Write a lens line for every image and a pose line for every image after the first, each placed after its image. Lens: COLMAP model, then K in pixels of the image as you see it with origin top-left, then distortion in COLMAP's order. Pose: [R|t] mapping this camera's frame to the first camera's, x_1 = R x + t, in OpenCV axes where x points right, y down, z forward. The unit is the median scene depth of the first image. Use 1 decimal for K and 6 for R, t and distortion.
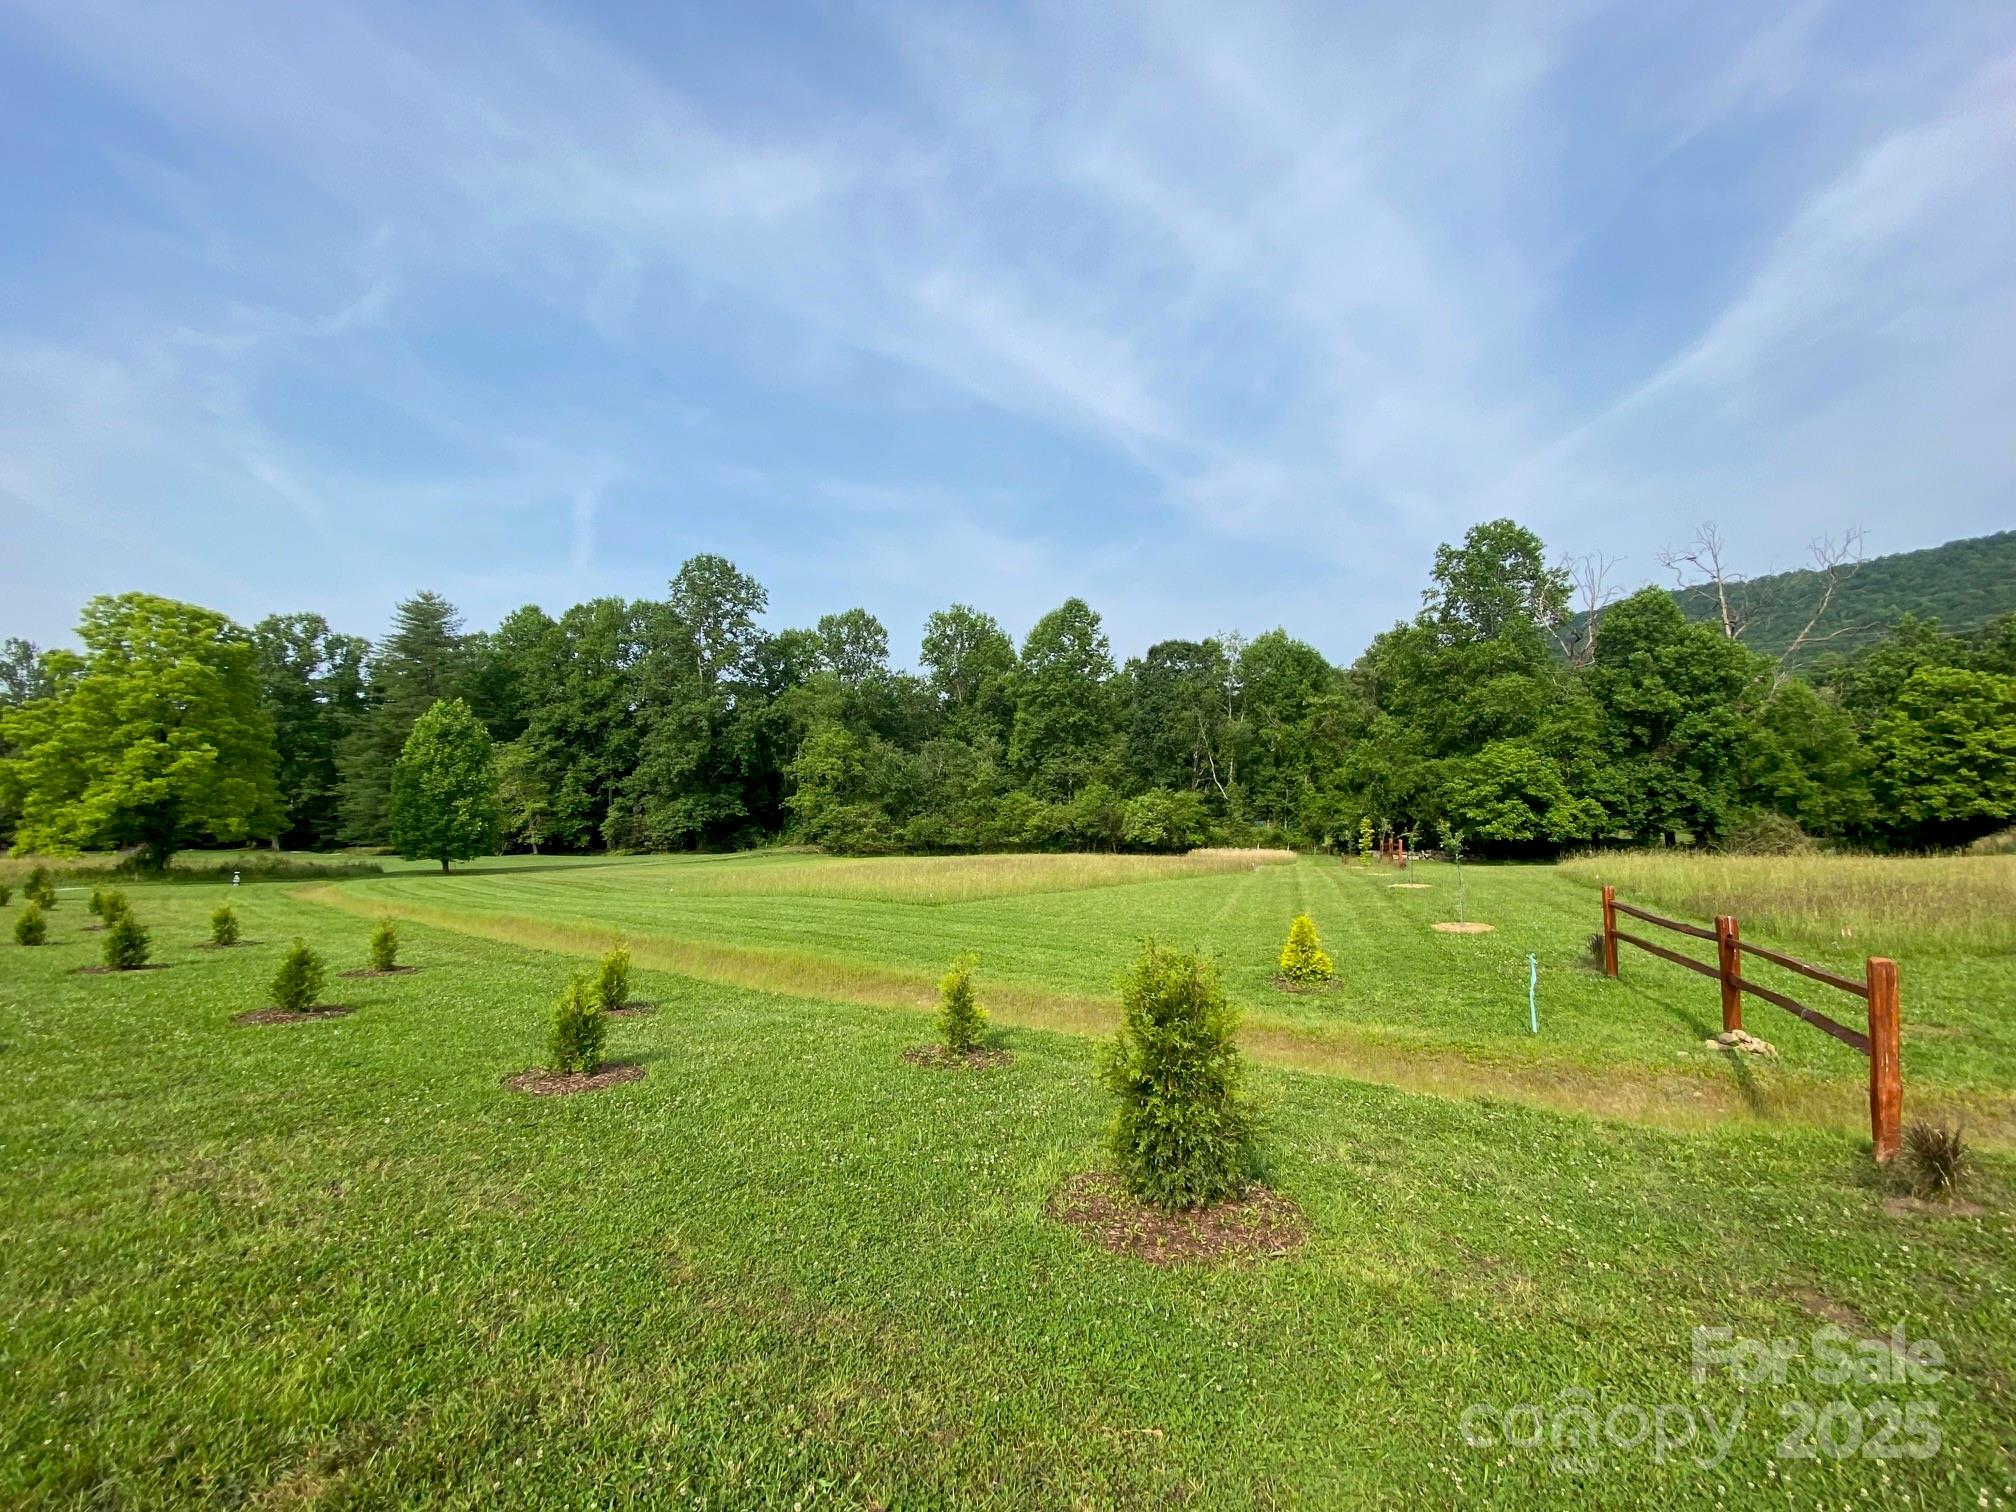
lens RADIAL K [[820.4, 0, 1008.0], [0, 820.4, 756.0], [0, 0, 1]] dist [0.019590, -0.022615]
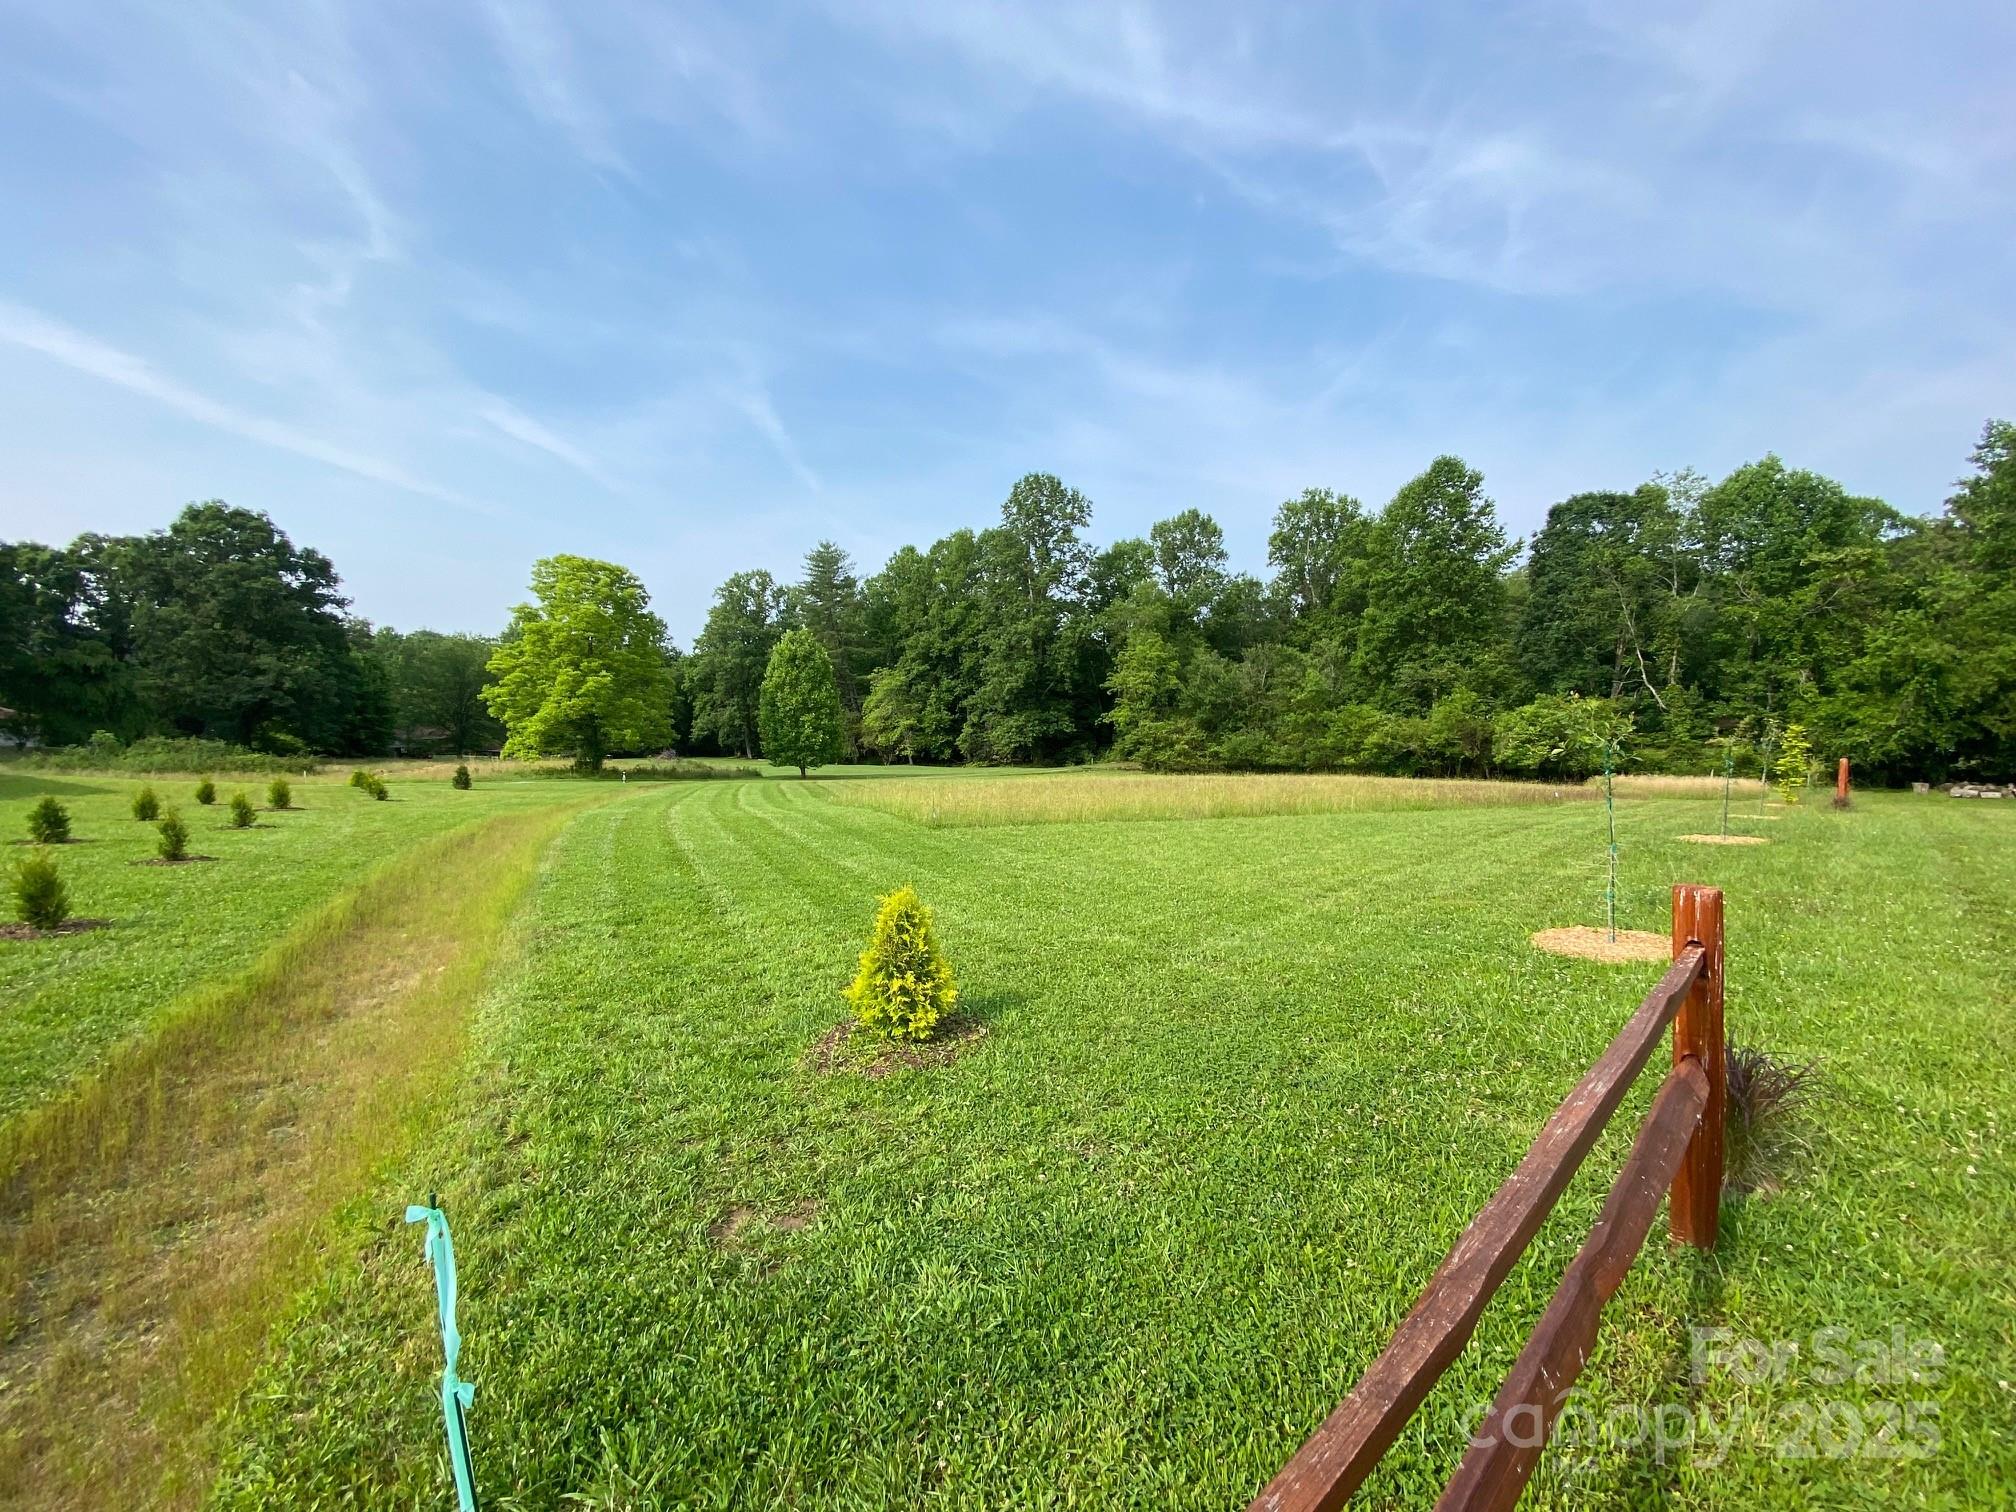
lens RADIAL K [[805.3, 0, 1008.0], [0, 805.3, 756.0], [0, 0, 1]] dist [0.036125, -0.032871]
pose [[0.885529, 0.014703, -0.464351, 0.079923], [0.030656, 0.995472, 0.089981, 0.011550], [0.463571, -0.093916, 0.881068, 0.087978]]
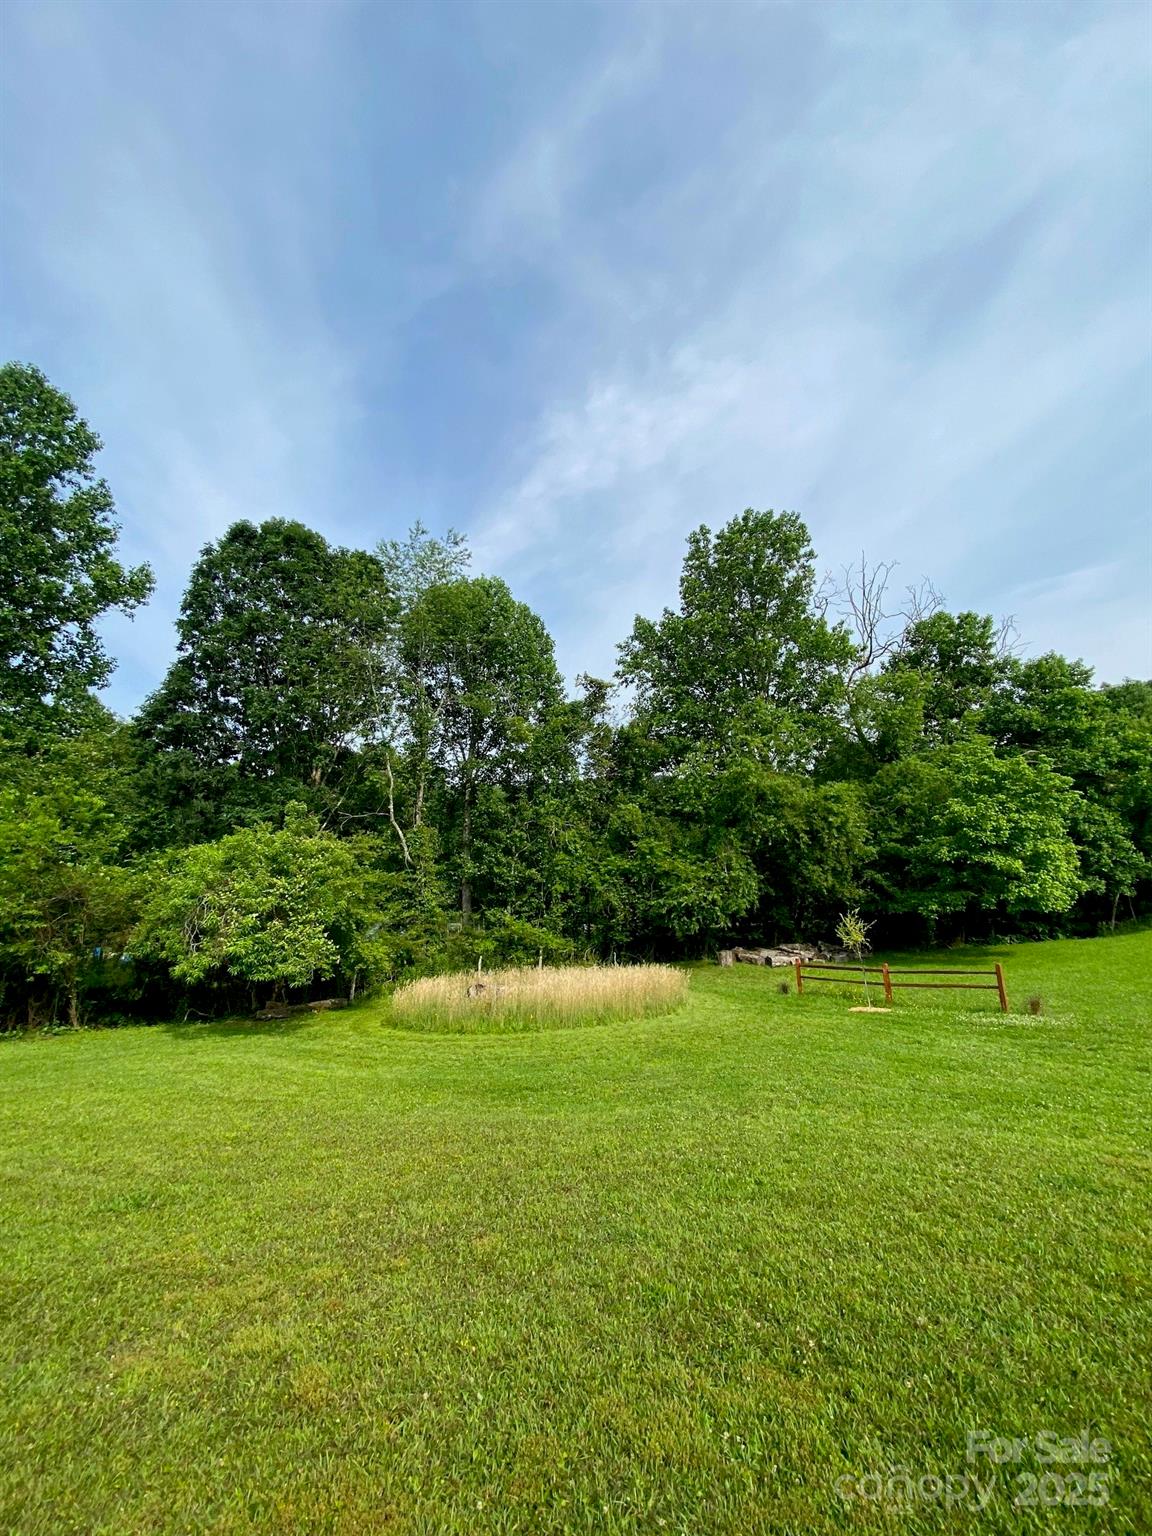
lens RADIAL K [[613.6, 0, 576.0], [0, 613.6, 768.0], [0, 0, 1]] dist [0.036125, -0.032871]
pose [[0.620794, 0.168197, 0.765718, 0.047319], [-0.015856, 0.979208, -0.202237, 0.063159], [-0.783813, 0.113407, 0.610553, 0.643709]]
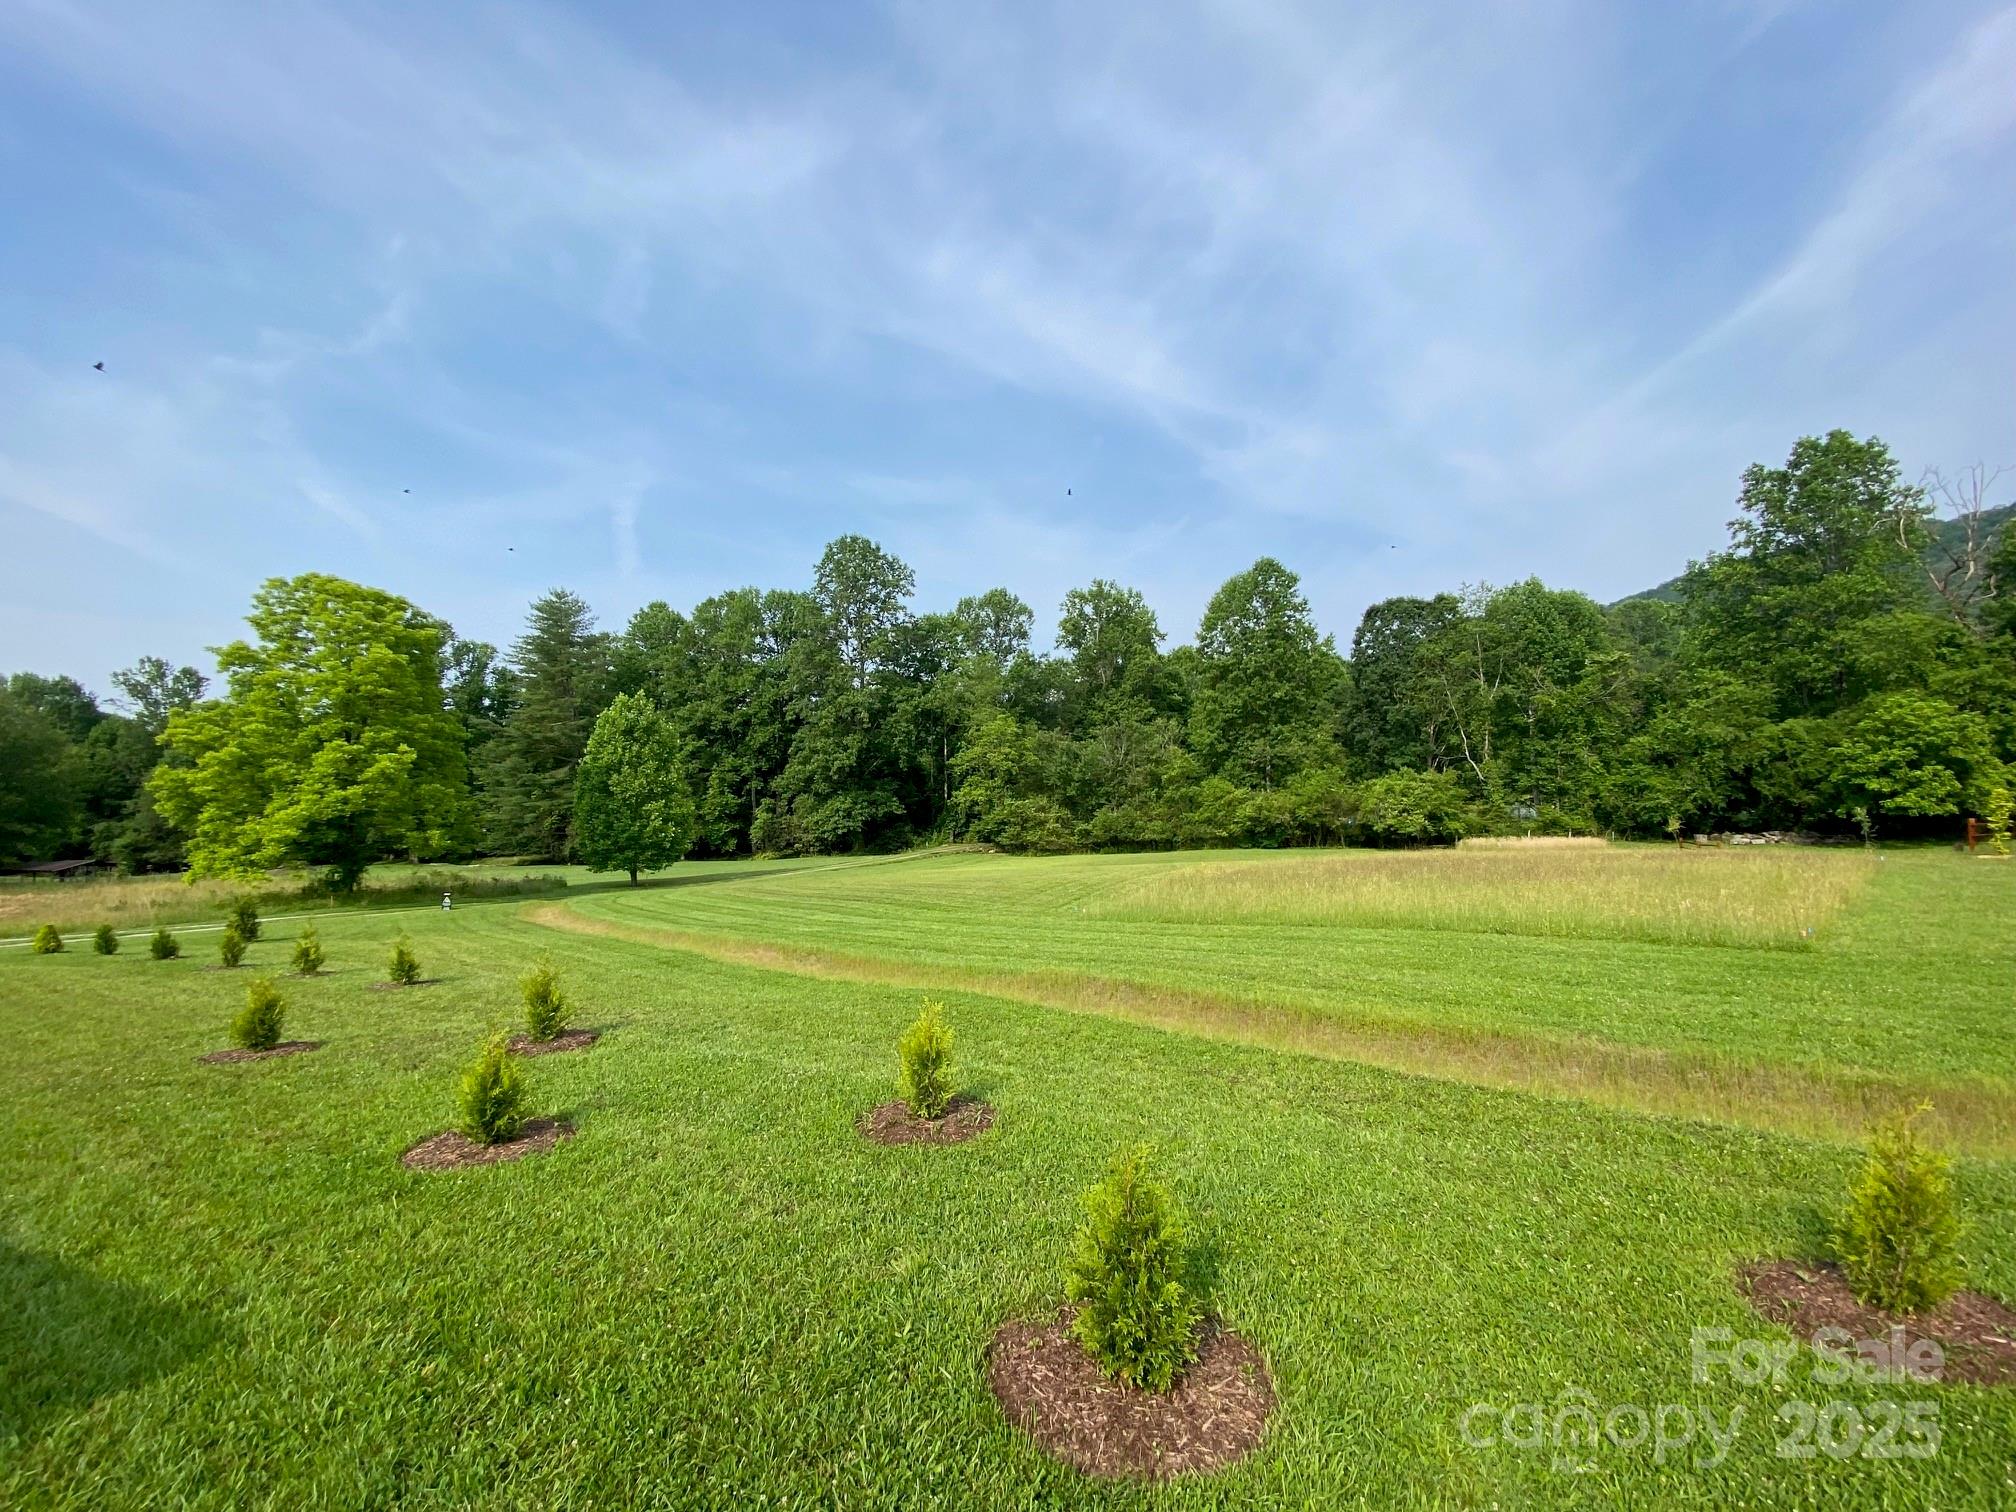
lens RADIAL K [[822.7, 0, 1008.0], [0, 822.7, 756.0], [0, 0, 1]] dist [0.037217, -0.036318]
pose [[0.996488, -0.032254, -0.077271, -0.143196], [0.032834, 0.999441, 0.006238, 0.006289], [0.077026, -0.008753, 0.996991, 0.092231]]
